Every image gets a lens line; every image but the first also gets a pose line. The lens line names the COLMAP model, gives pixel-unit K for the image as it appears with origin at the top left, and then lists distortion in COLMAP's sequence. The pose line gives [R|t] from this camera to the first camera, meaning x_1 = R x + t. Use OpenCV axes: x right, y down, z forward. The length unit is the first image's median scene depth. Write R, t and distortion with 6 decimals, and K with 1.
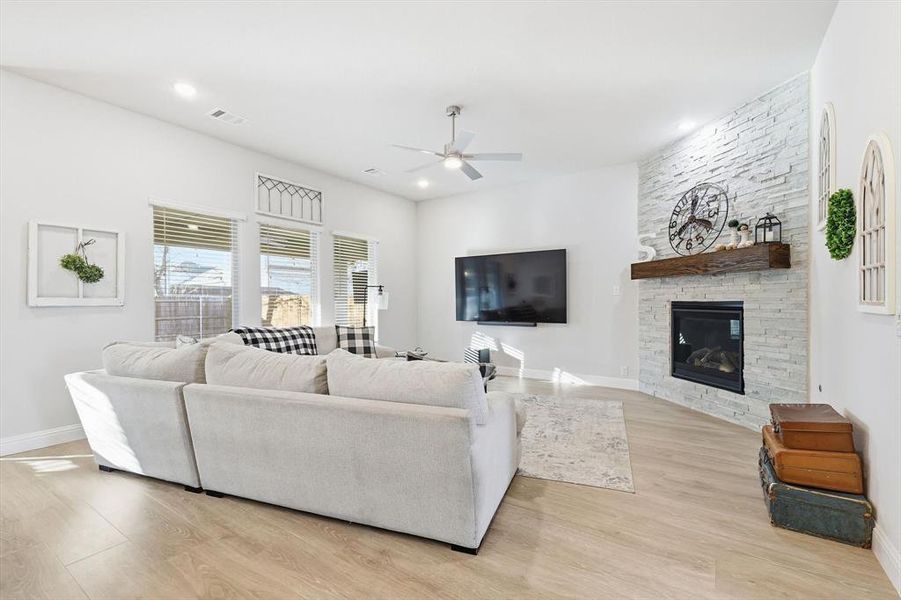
lens RADIAL K [[395.9, 0, 453.7], [0, 395.9, 303.8], [0, 0, 1]] dist [0.004739, -0.001802]
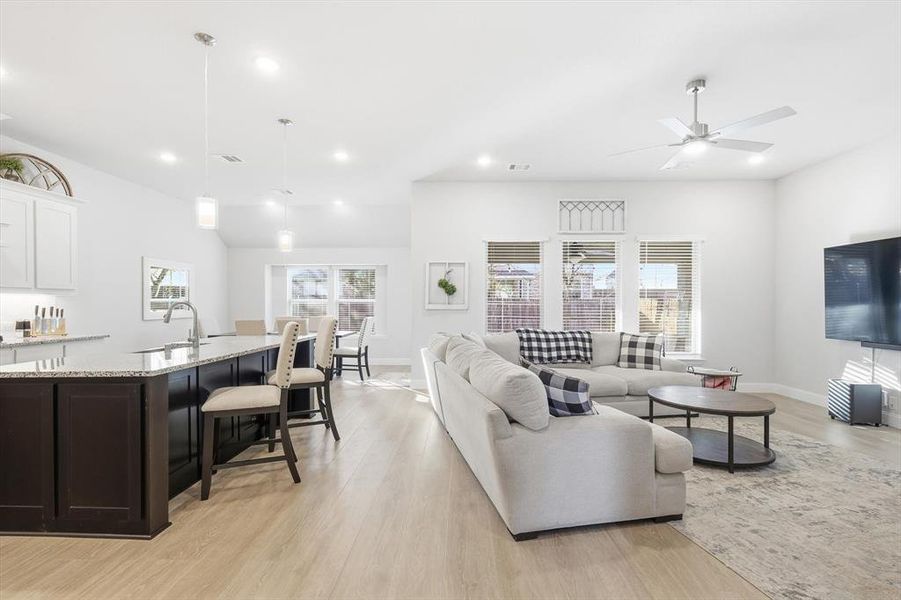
lens RADIAL K [[401.9, 0, 453.7], [0, 401.9, 305.0], [0, 0, 1]] dist [0.005989, -0.001063]
pose [[0.537746, 0.009678, -0.843052, 0.424900], [-0.011712, 0.999923, 0.004008, -0.017809], [0.843026, 0.007719, 0.537818, 0.107118]]
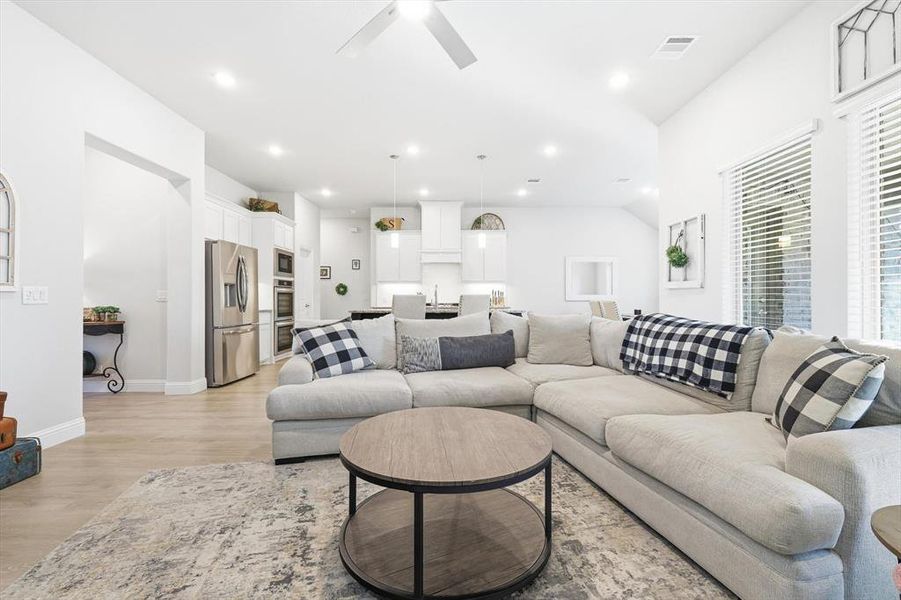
lens RADIAL K [[395.9, 0, 451.1], [0, 395.9, 297.3], [0, 0, 1]] dist [0.004739, -0.001802]
pose [[-0.827285, 0.007685, -0.561729, 0.236075], [0.001453, 0.999932, 0.011541, 0.015912], [0.561780, 0.008732, -0.827241, 1.380521]]
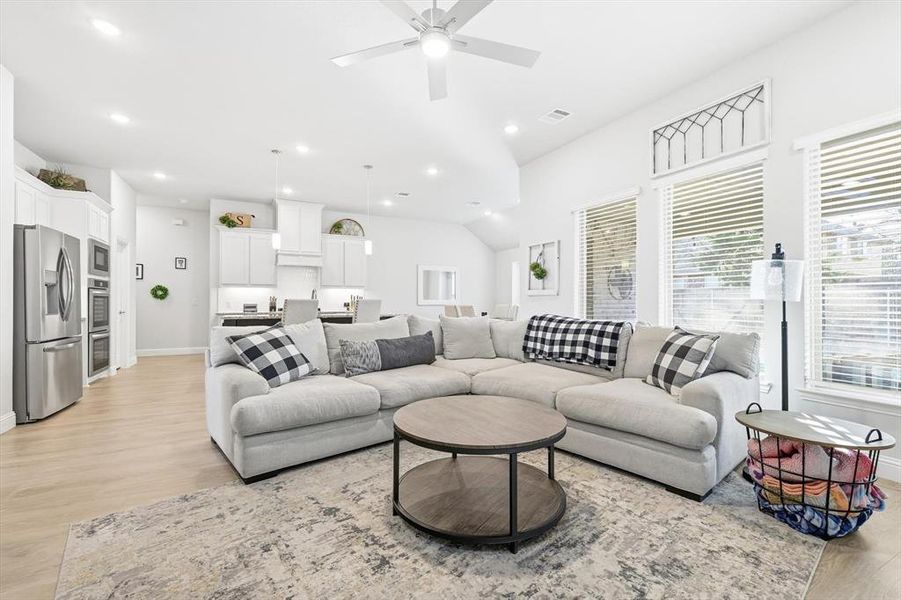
lens RADIAL K [[395.9, 0, 448.4], [0, 395.9, 297.1], [0, 0, 1]] dist [0.004739, -0.001802]
pose [[-0.483306, -0.004885, -0.875438, 0.480549], [-0.005118, 0.999983, -0.002754, 0.016583], [0.875437, 0.003150, -0.483323, 1.238764]]
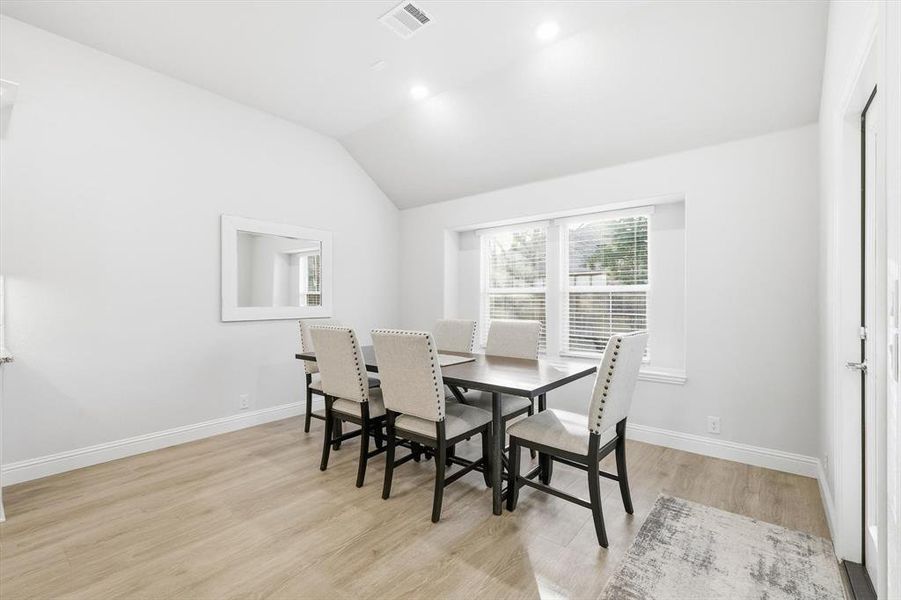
lens RADIAL K [[395.9, 0, 451.1], [0, 395.9, 301.8], [0, 0, 1]] dist [0.004739, -0.001802]
pose [[-0.088782, 0.009348, -0.996007, -0.654955], [-0.006860, 0.999927, 0.009996, 0.004164], [0.996027, 0.007720, -0.088712, 0.530320]]
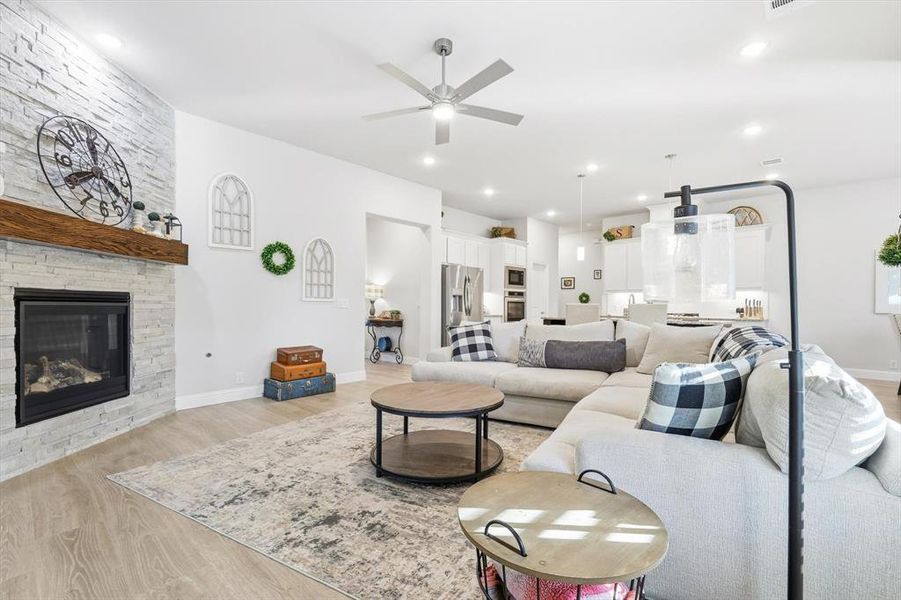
lens RADIAL K [[401.9, 0, 455.4], [0, 401.9, 305.4], [0, 0, 1]] dist [0.005989, -0.001063]
pose [[-0.989490, -0.000827, 0.144600, -0.132037], [0.000511, 0.999957, 0.009215, 0.014993], [-0.144601, 0.009192, -0.989447, 1.695007]]
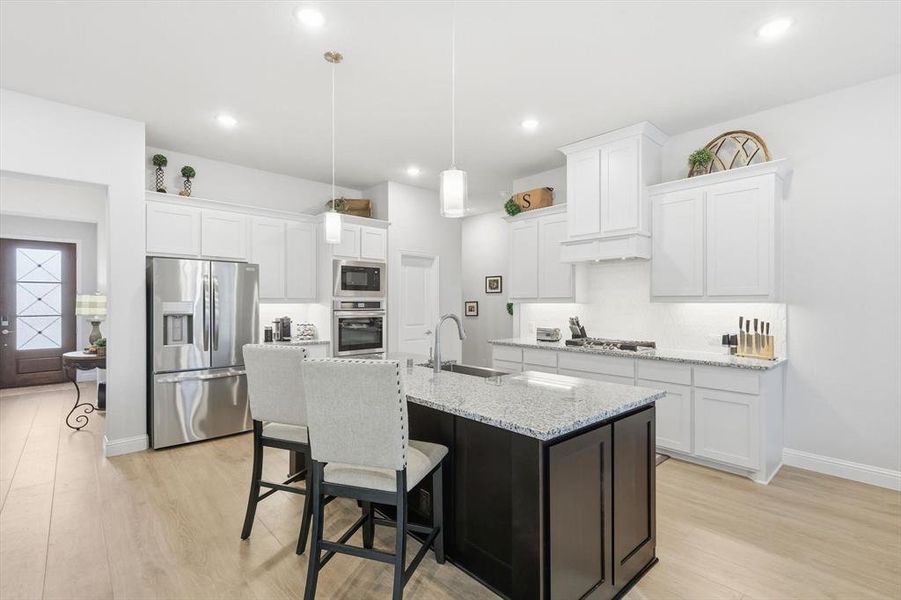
lens RADIAL K [[401.9, 0, 450.2], [0, 401.9, 301.9], [0, 0, 1]] dist [0.005989, -0.001063]
pose [[-0.973593, 0.007732, 0.228161, -0.730986], [0.009348, 0.999938, 0.006004, -0.042333], [-0.228100, 0.007979, -0.973605, 0.748402]]
